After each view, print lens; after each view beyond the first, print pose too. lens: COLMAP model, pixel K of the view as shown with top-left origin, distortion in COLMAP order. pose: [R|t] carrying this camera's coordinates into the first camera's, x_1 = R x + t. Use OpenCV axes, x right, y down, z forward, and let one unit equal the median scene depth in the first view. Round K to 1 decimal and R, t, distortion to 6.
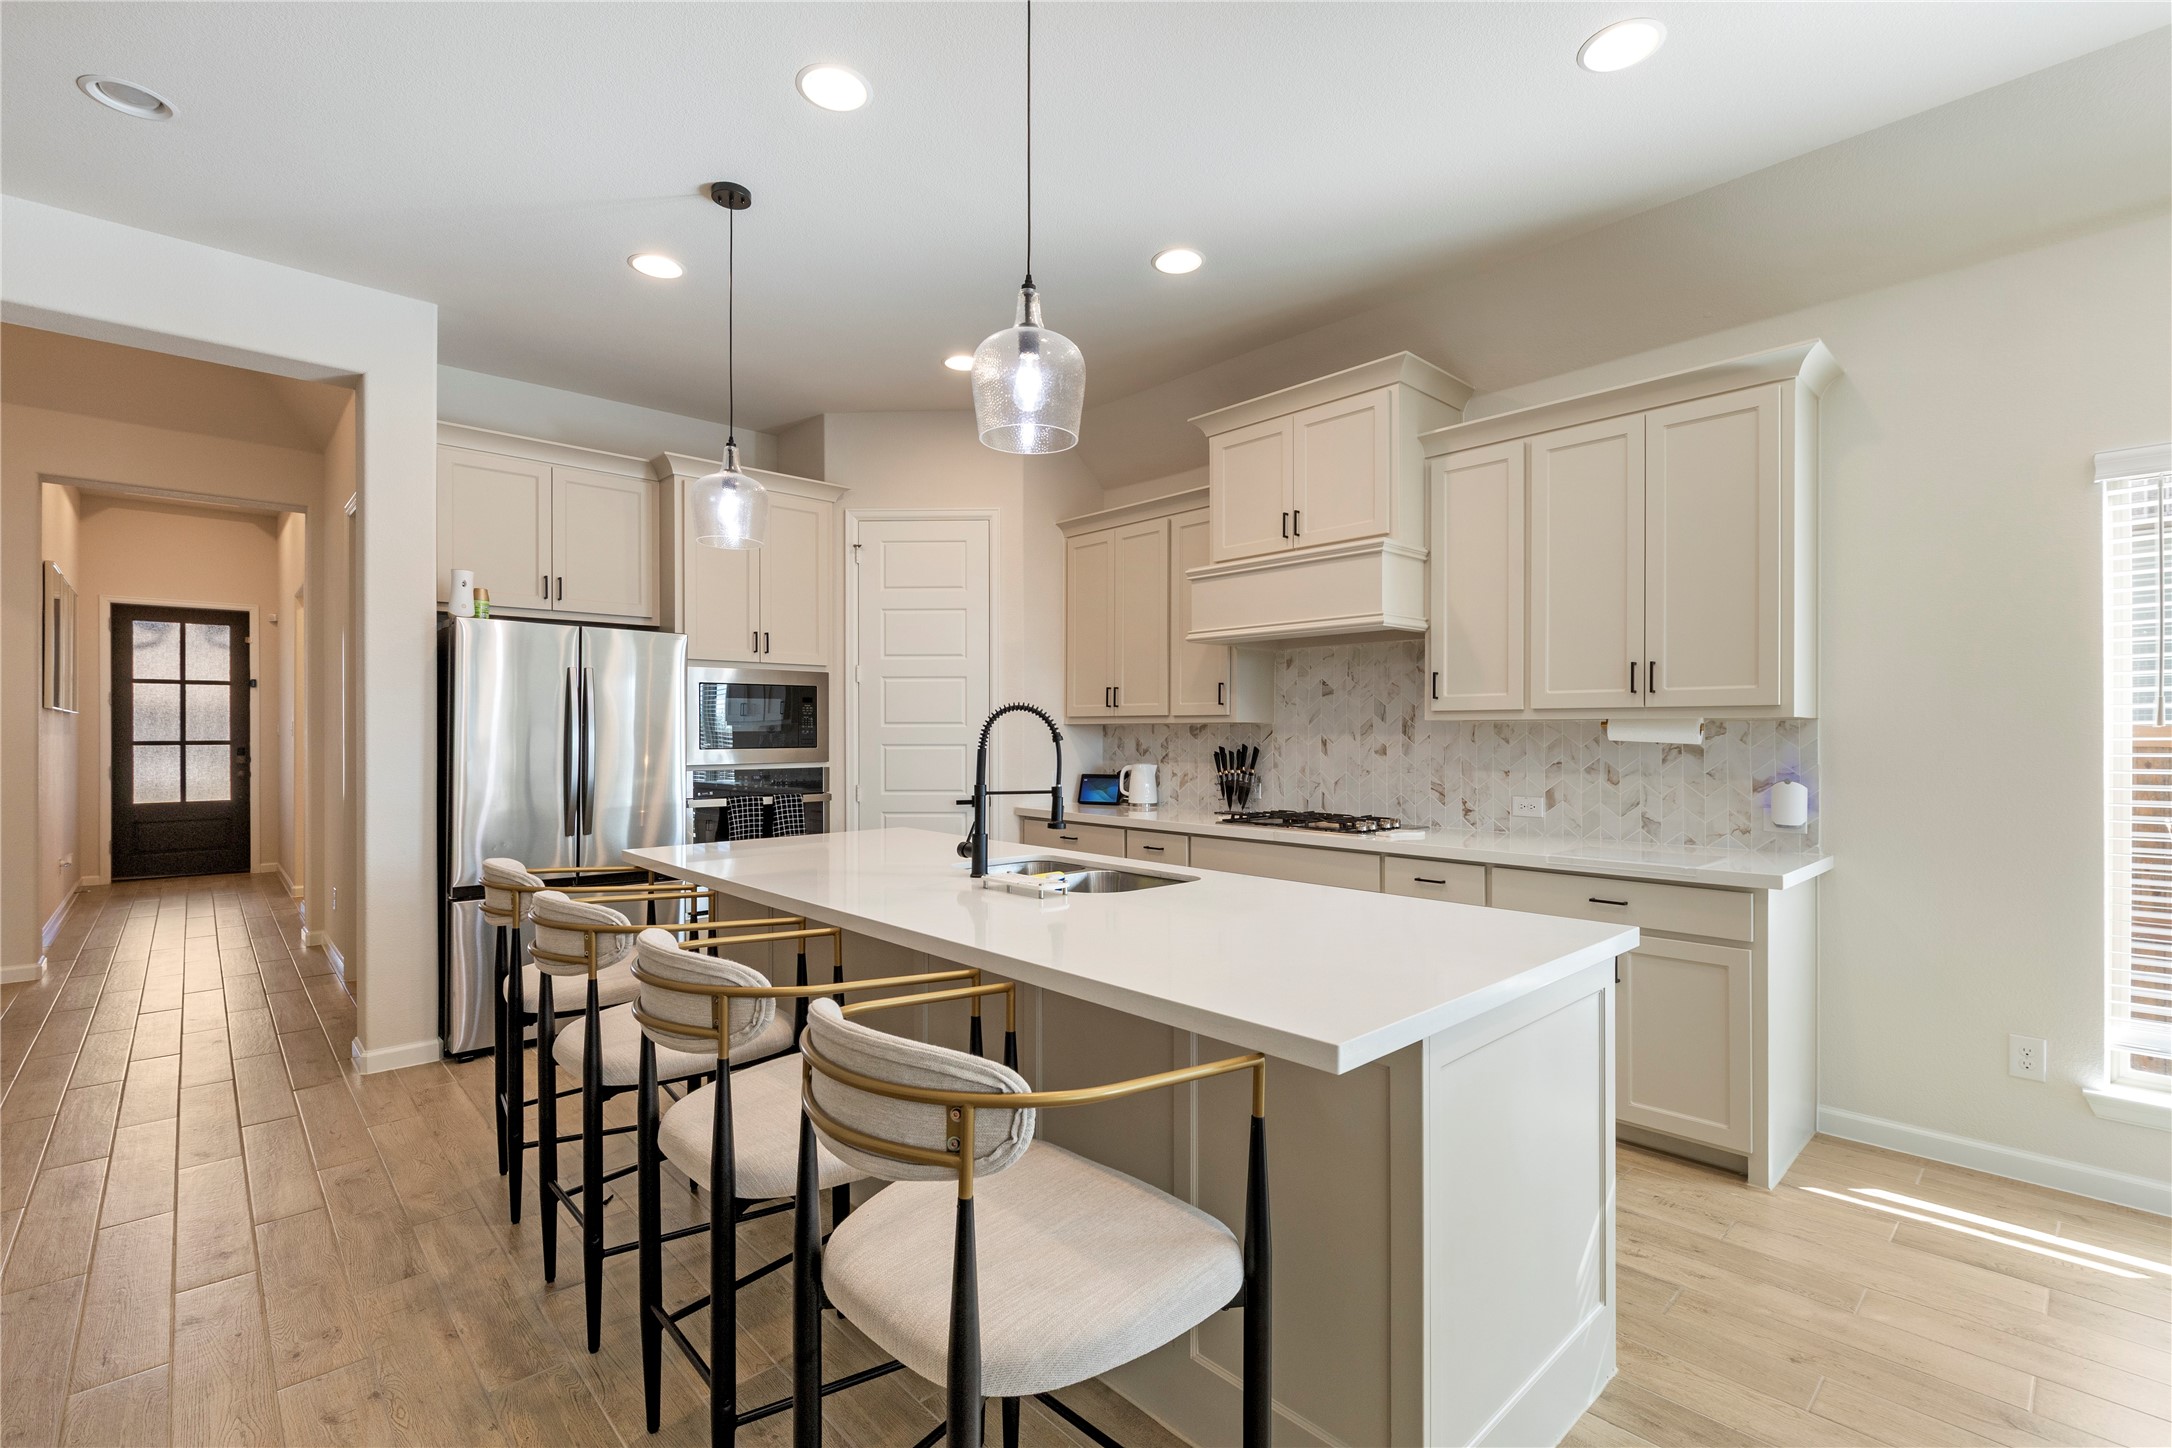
lens RADIAL K [[976.9, 0, 1096.4], [0, 976.9, 727.7], [0, 0, 1]] dist [0.004589, -0.001984]
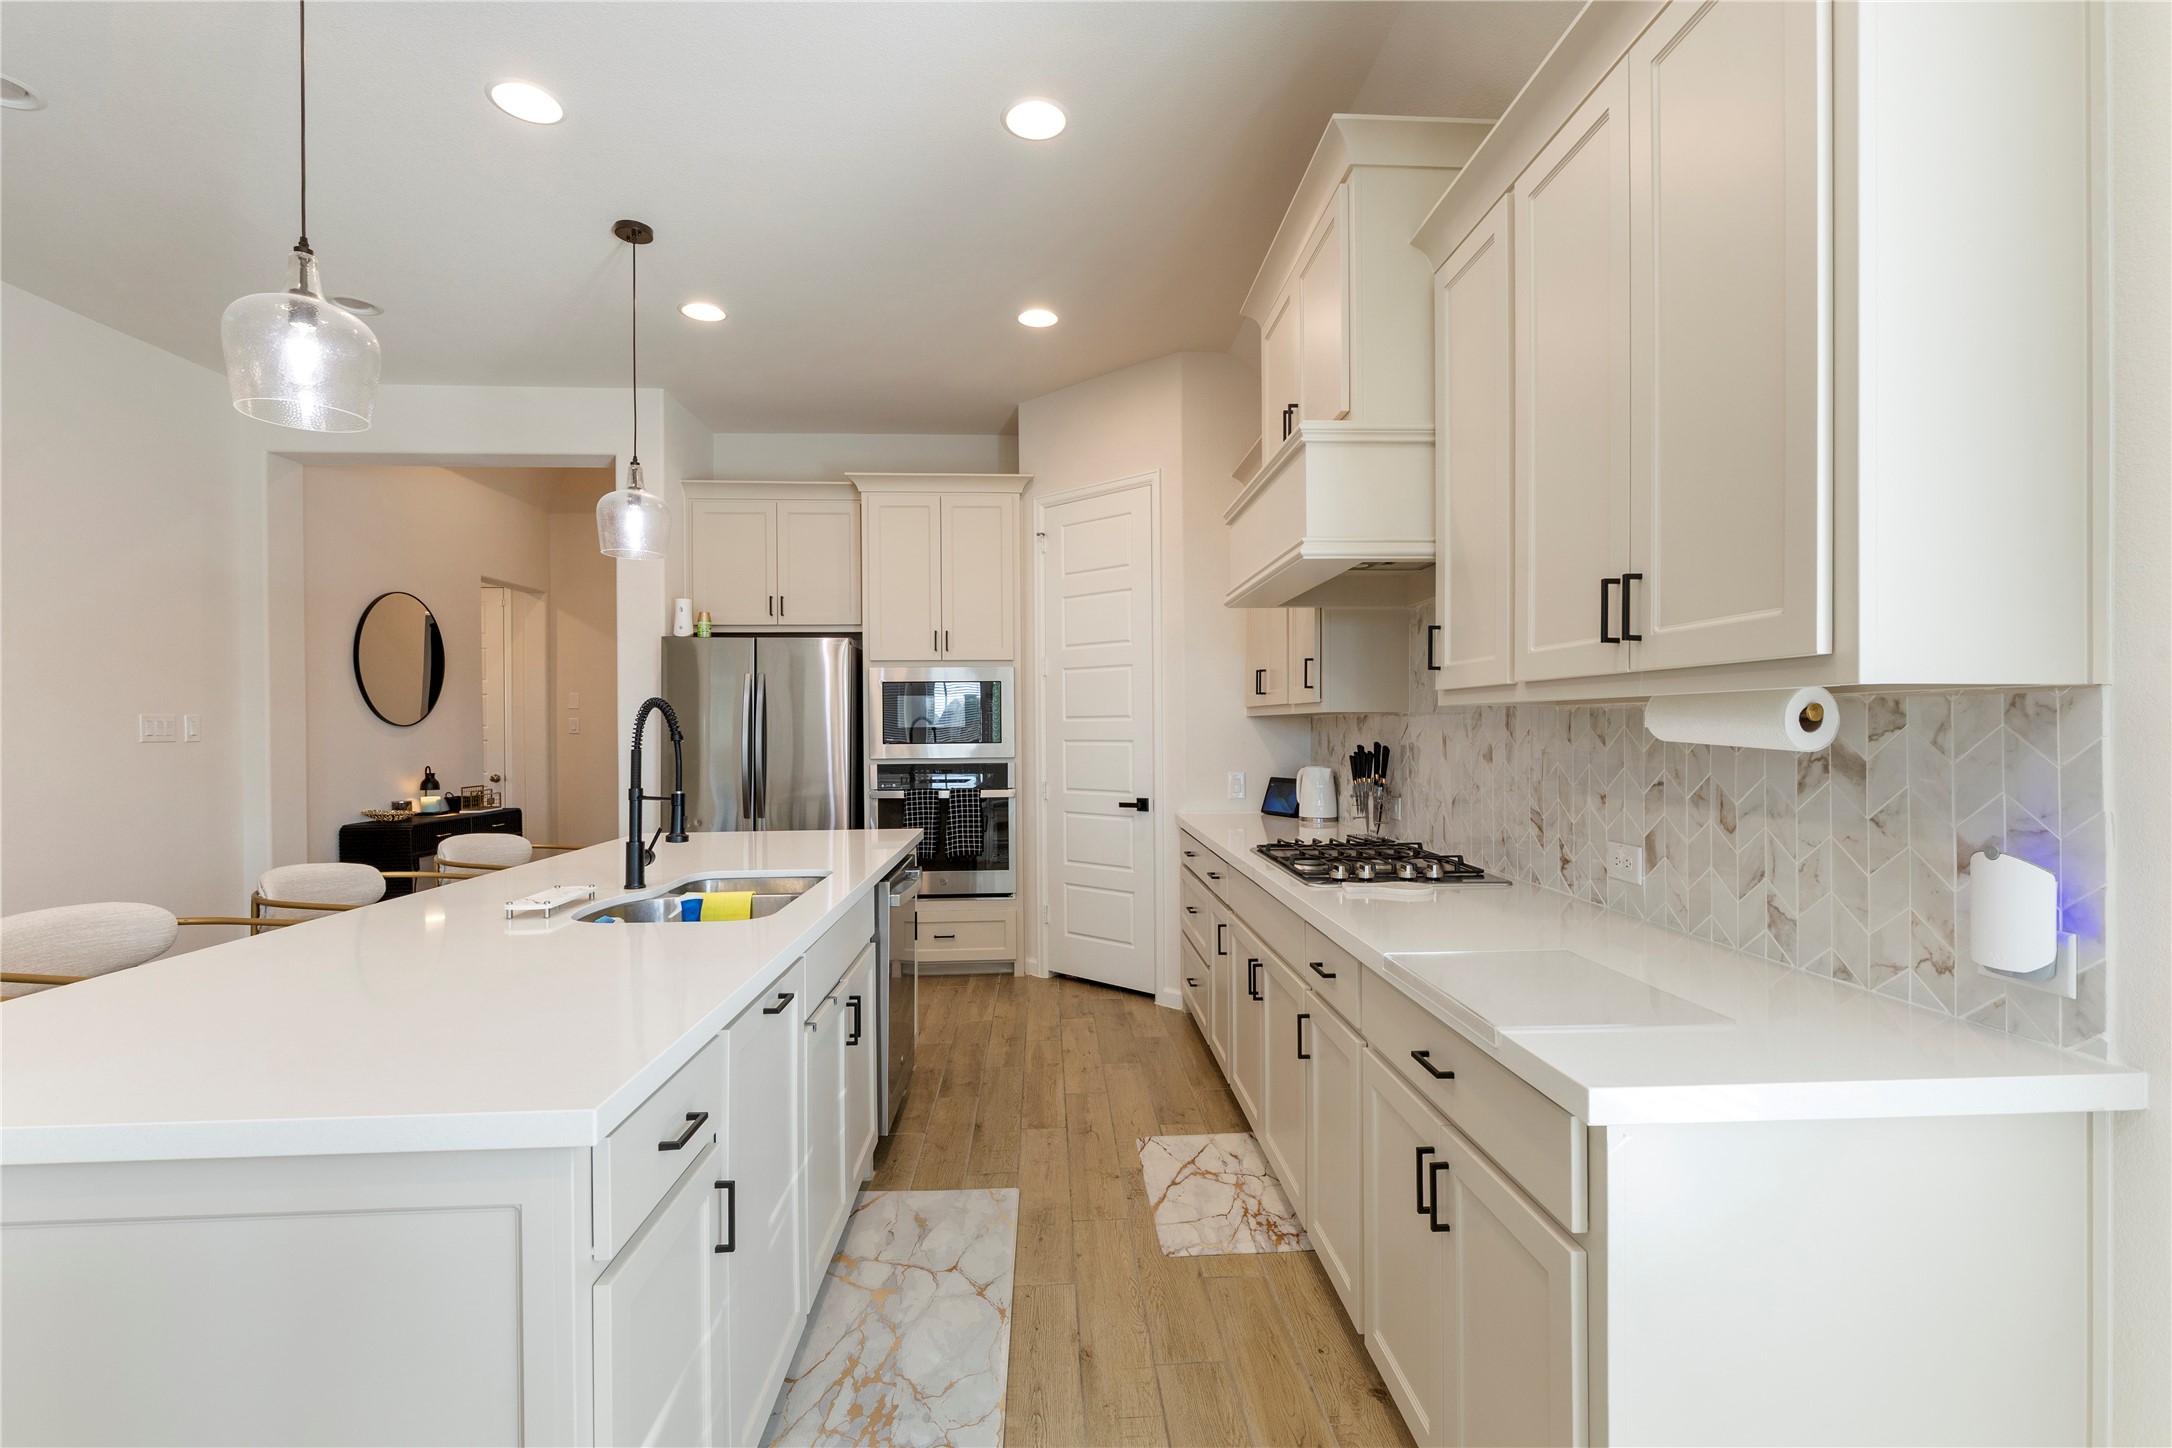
lens RADIAL K [[976.9, 0, 1094.9], [0, 976.9, 721.9], [0, 0, 1]] dist [0.004589, -0.001984]
pose [[0.768099, -0.008328, -0.640277, 0.536283], [0.010534, 0.999944, -0.000370, 0.000357], [0.640245, -0.006461, 0.768144, 0.380759]]
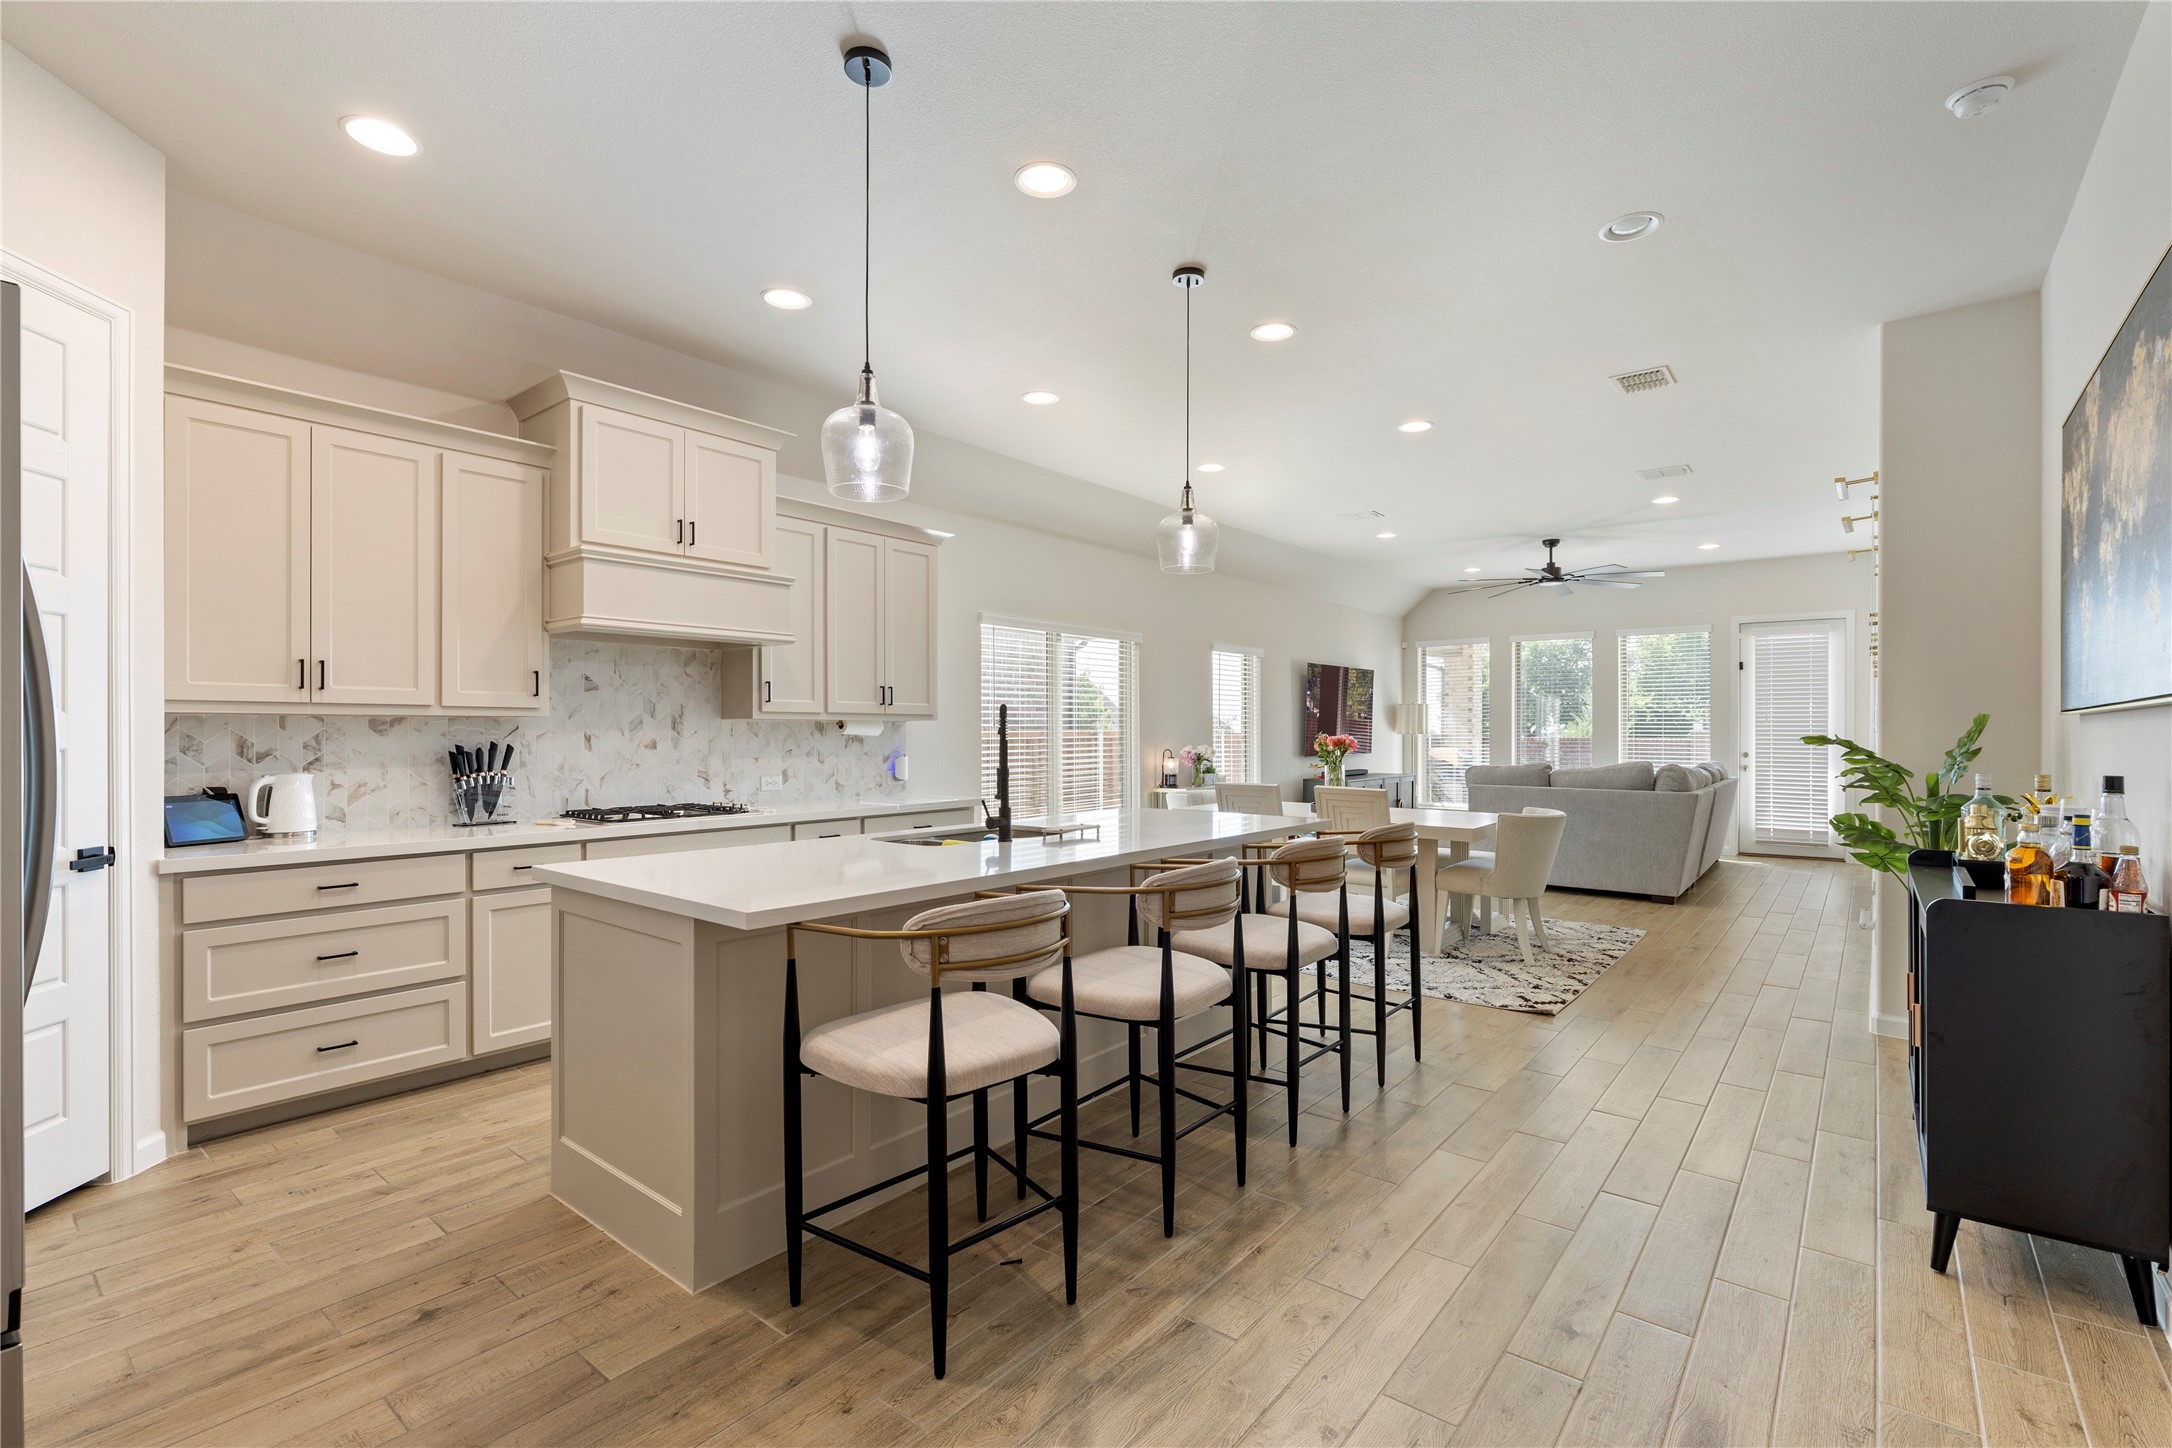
lens RADIAL K [[976.9, 0, 1106.3], [0, 976.9, 732.0], [0, 0, 1]] dist [0.004589, -0.001984]
pose [[-0.156836, 0.000383, 0.987625, -0.930475], [-0.004709, 0.999988, -0.001136, 0.008409], [-0.987613, -0.004829, -0.156833, 0.717563]]
